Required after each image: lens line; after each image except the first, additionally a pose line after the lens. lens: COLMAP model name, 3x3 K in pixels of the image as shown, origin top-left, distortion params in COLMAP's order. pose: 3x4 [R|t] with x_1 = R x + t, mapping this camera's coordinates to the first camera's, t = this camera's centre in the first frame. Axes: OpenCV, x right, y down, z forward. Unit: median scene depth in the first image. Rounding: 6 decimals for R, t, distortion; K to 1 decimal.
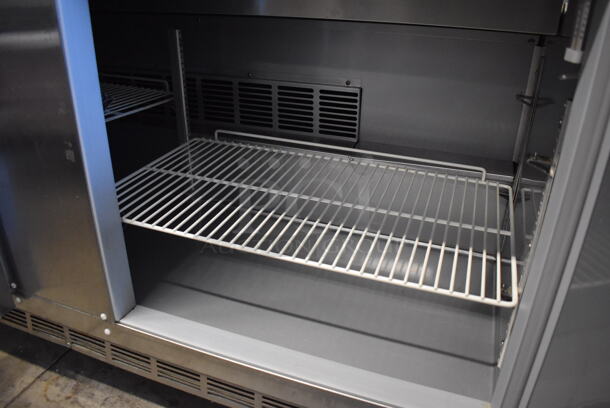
lens RADIAL K [[472.3, 0, 308.5], [0, 472.3, 194.1], [0, 0, 1]] dist [-0.085207, 0.005463]
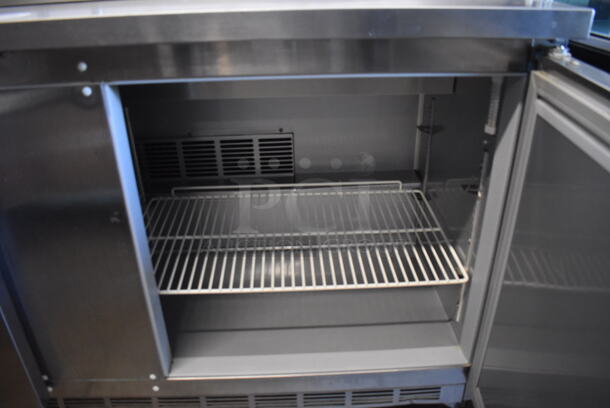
lens RADIAL K [[472.3, 0, 308.5], [0, 472.3, 194.1], [0, 0, 1]] dist [-0.085207, 0.005463]
pose [[0.924980, -0.204495, 0.320303, -0.306249], [0.195892, 0.978835, 0.059229, -0.149310], [-0.325636, 0.007959, 0.945462, -0.190770]]
